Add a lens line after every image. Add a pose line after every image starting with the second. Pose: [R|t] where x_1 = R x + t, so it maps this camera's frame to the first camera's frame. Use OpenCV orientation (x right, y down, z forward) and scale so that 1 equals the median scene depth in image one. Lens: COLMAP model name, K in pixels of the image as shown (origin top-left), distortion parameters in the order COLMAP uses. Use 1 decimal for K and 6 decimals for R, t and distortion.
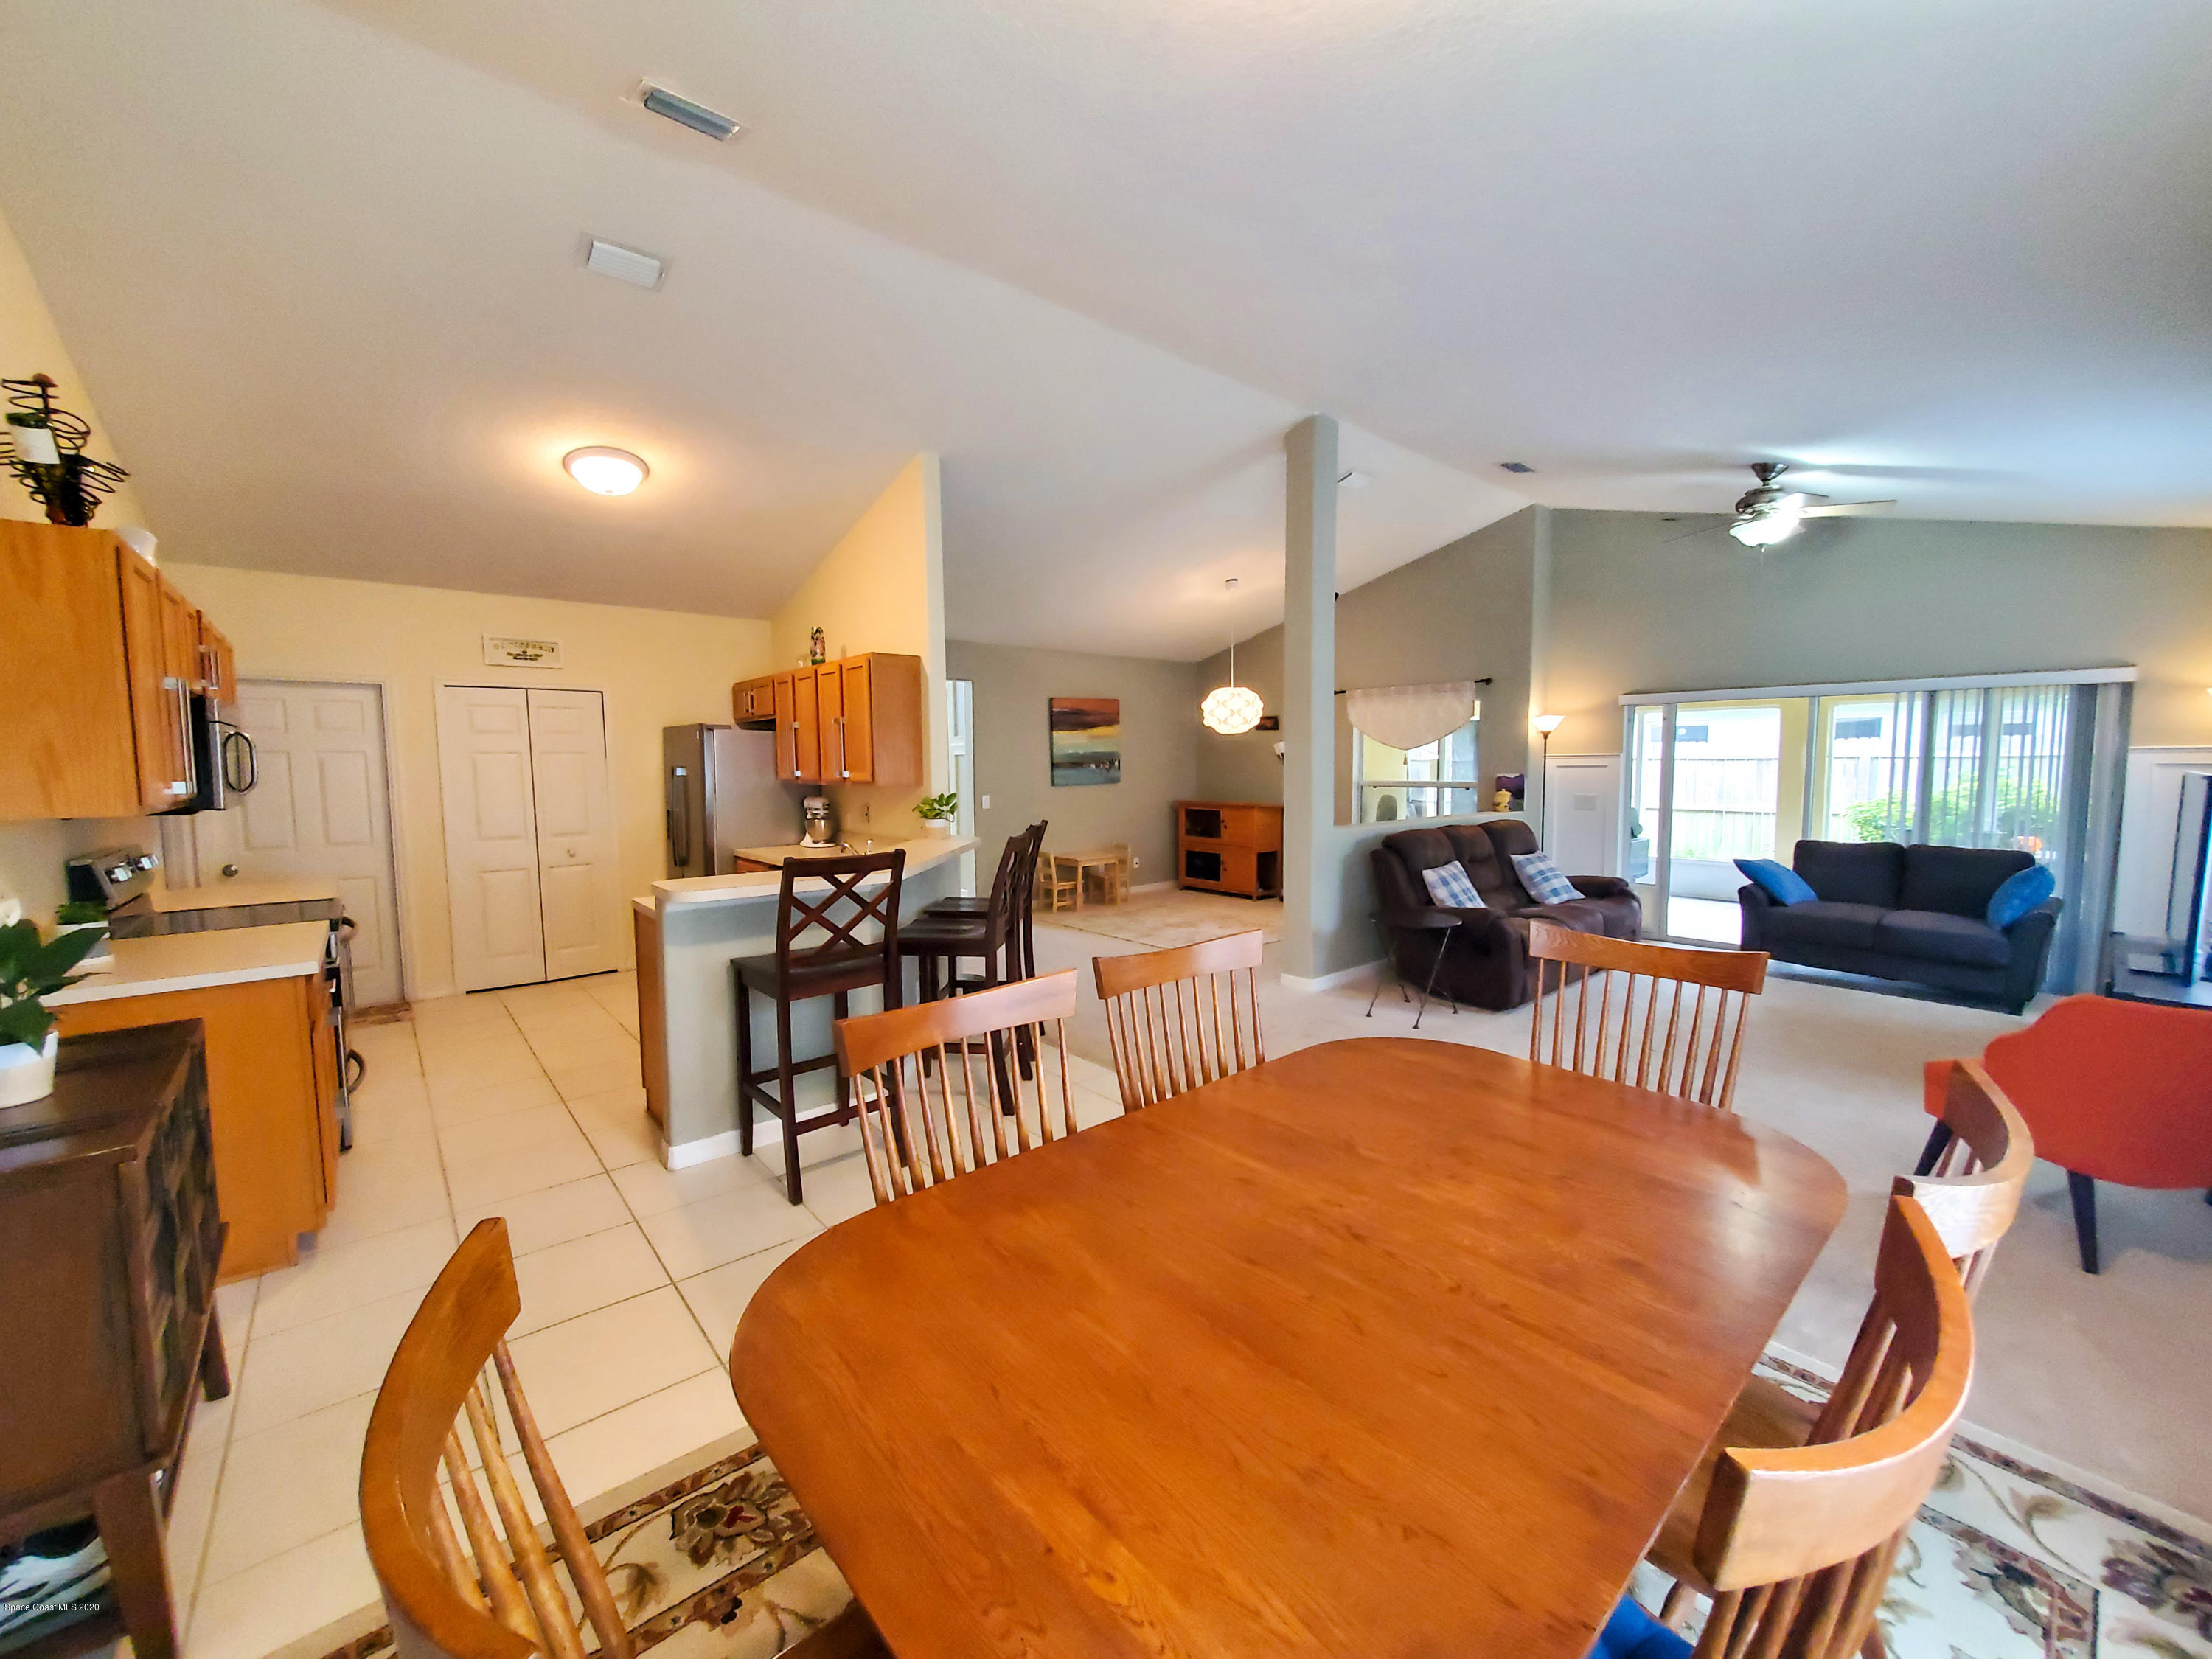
lens RADIAL K [[872.1, 0, 1106.0], [0, 872.1, 829.5], [0, 0, 1]] dist [-0.000946, -0.000124]
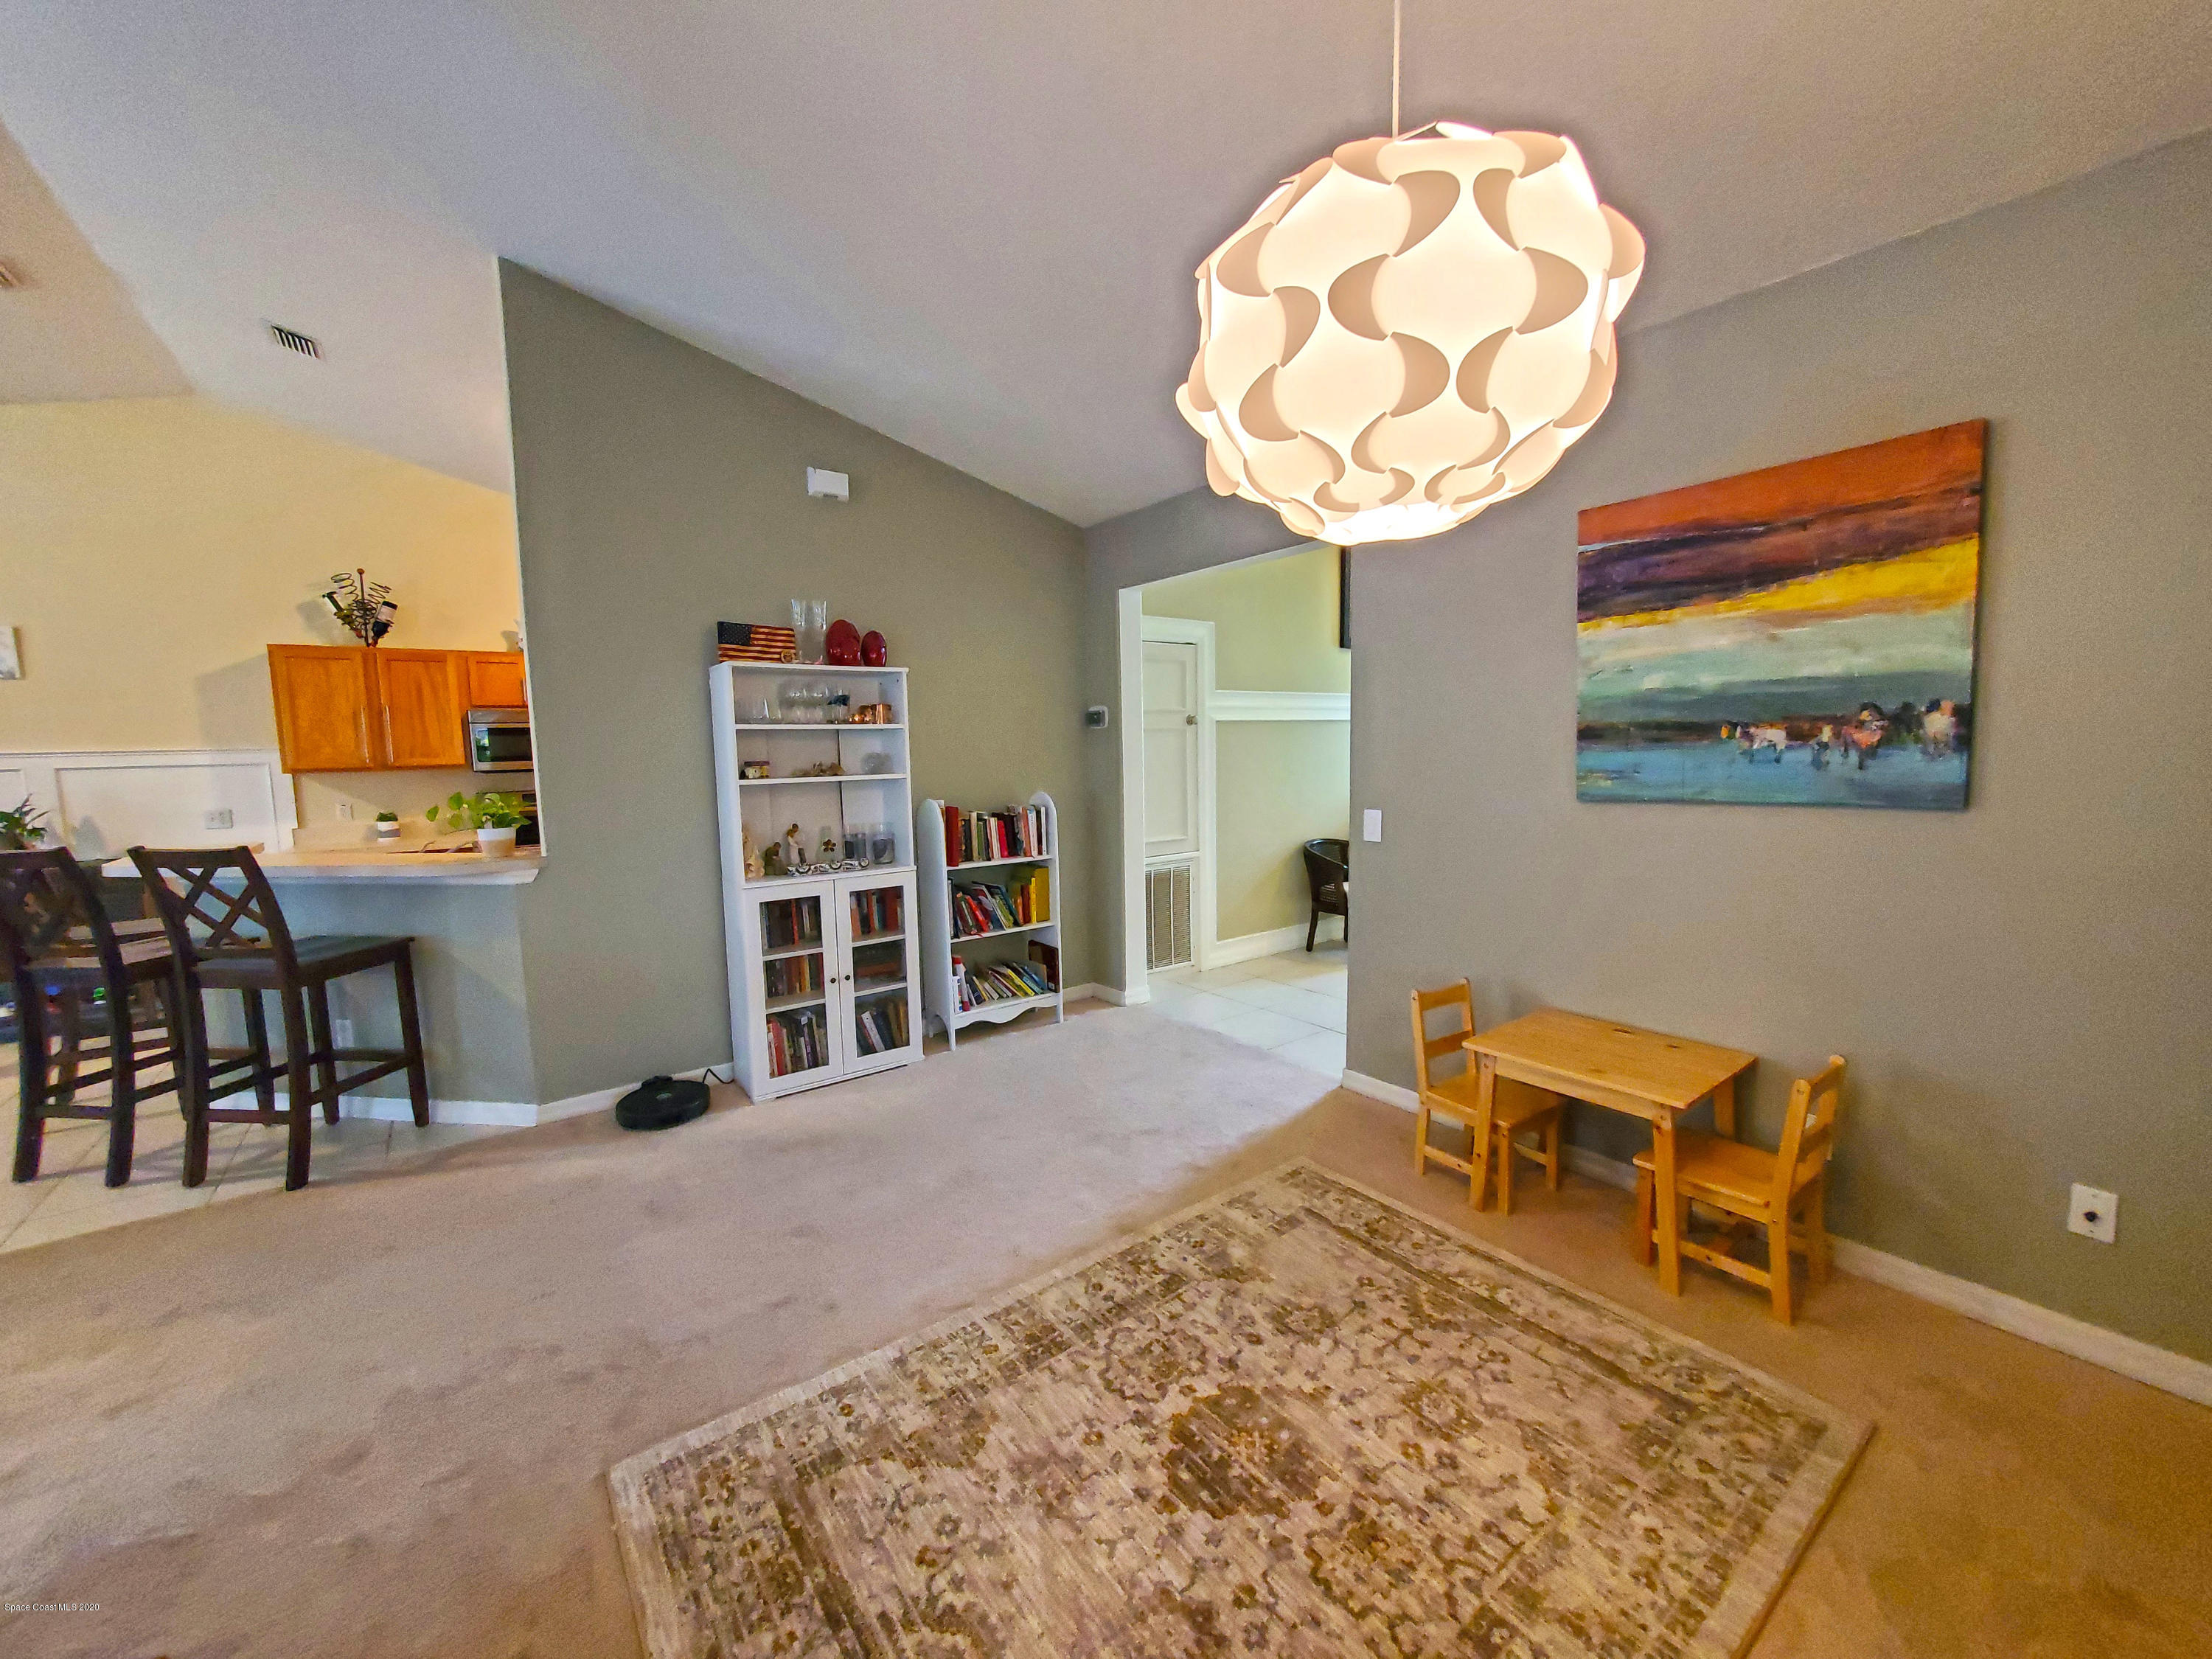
lens RADIAL K [[872.1, 0, 1106.0], [0, 872.1, 829.5], [0, 0, 1]] dist [-0.000946, -0.000124]
pose [[-0.056838, 0.107043, -0.992629, 0.276512], [-0.054045, 0.992448, 0.110118, -0.069392], [0.996920, 0.059906, -0.050623, 0.902504]]
